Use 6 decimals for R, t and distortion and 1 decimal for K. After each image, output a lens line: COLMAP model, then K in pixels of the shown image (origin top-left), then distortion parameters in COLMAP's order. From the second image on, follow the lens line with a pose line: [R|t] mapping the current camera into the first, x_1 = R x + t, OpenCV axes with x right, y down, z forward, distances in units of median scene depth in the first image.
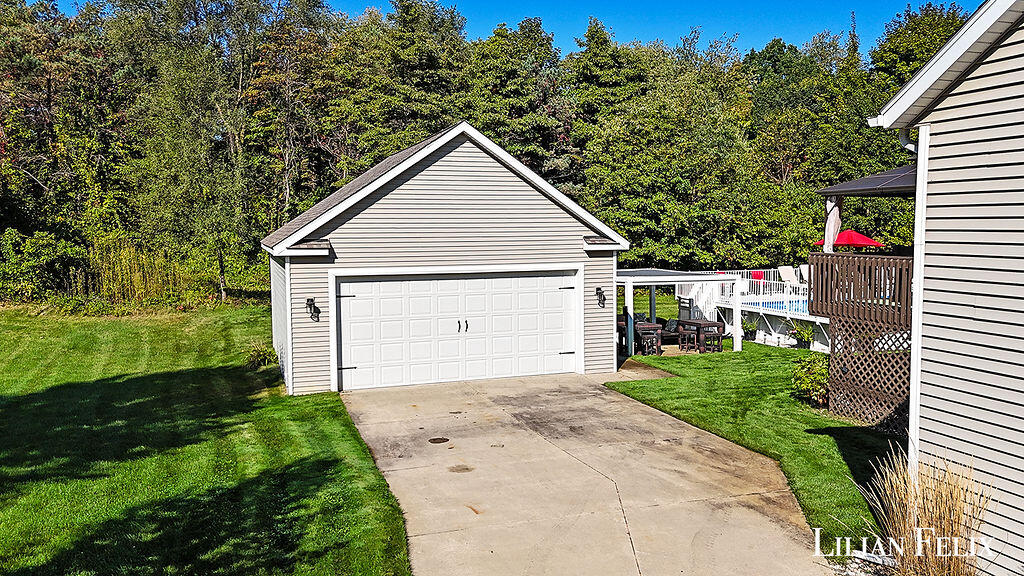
lens RADIAL K [[756.3, 0, 512.0], [0, 756.3, 288.0], [0, 0, 1]] dist [0.069003, -0.062975]
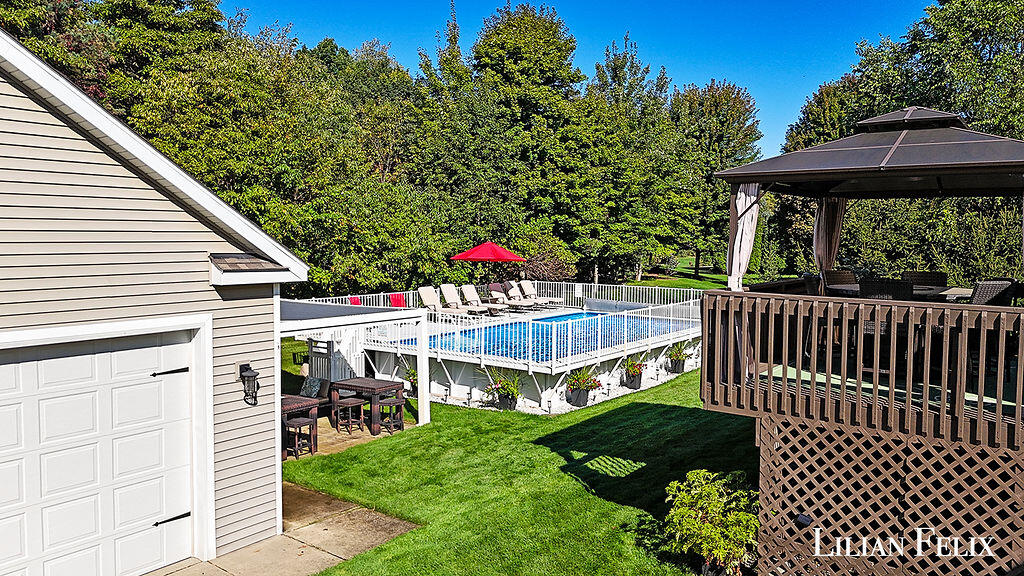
lens RADIAL K [[756.3, 0, 512.0], [0, 756.3, 288.0], [0, 0, 1]] dist [0.069003, -0.062975]
pose [[0.830884, -0.025076, 0.555881, -0.004759], [0.030758, 0.999526, -0.000885, -0.023862], [-0.555595, 0.017833, 0.831262, 0.295645]]
